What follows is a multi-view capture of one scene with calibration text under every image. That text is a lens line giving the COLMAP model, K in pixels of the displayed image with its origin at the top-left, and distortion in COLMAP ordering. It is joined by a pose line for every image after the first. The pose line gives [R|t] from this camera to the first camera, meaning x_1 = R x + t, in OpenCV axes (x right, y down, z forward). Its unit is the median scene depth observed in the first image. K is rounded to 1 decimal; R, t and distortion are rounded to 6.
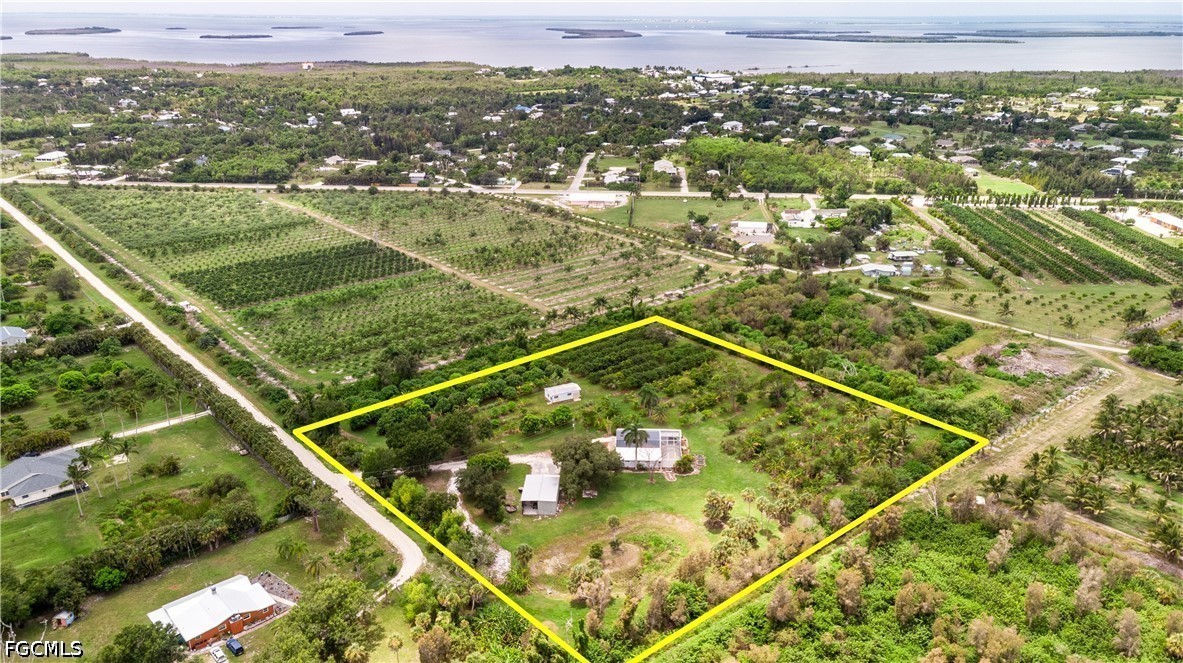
lens RADIAL K [[843.8, 0, 591.5], [0, 843.8, 331.5], [0, 0, 1]] dist [0.031719, -0.000805]
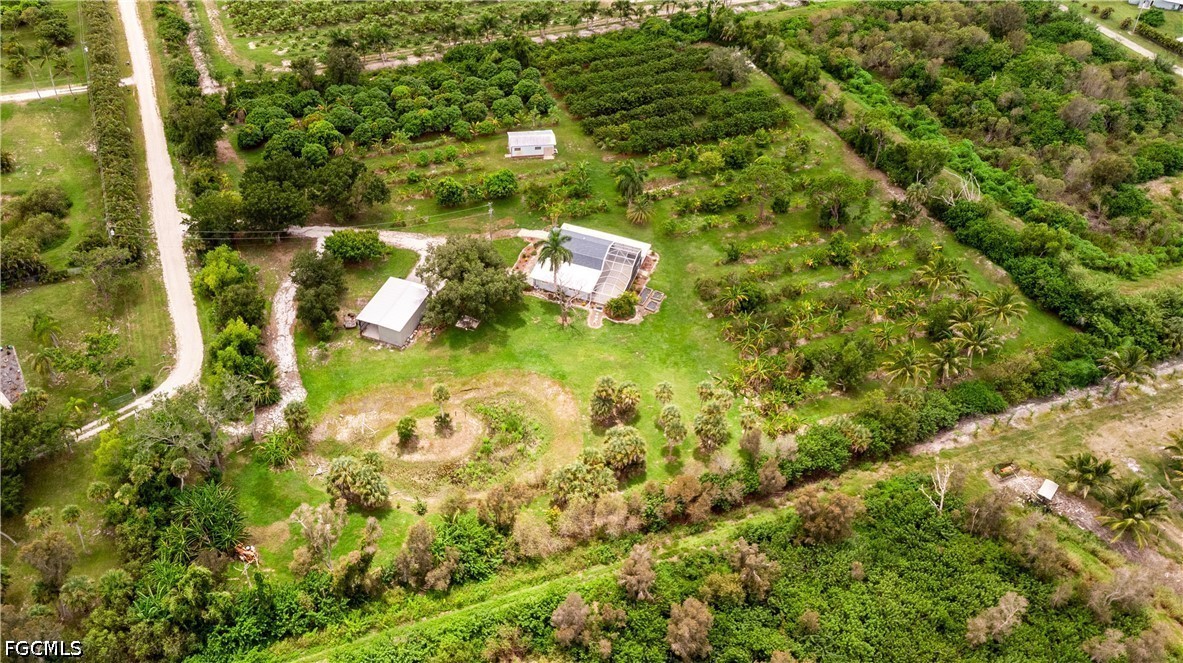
lens RADIAL K [[879.5, 0, 591.5], [0, 879.5, 331.5], [0, 0, 1]] dist [0.017712, -0.000302]
pose [[0.947476, 0.234502, -0.217483, 0.210817], [-0.128808, 0.902198, 0.411639, -0.094437], [0.292743, -0.362004, 0.885017, 0.315376]]
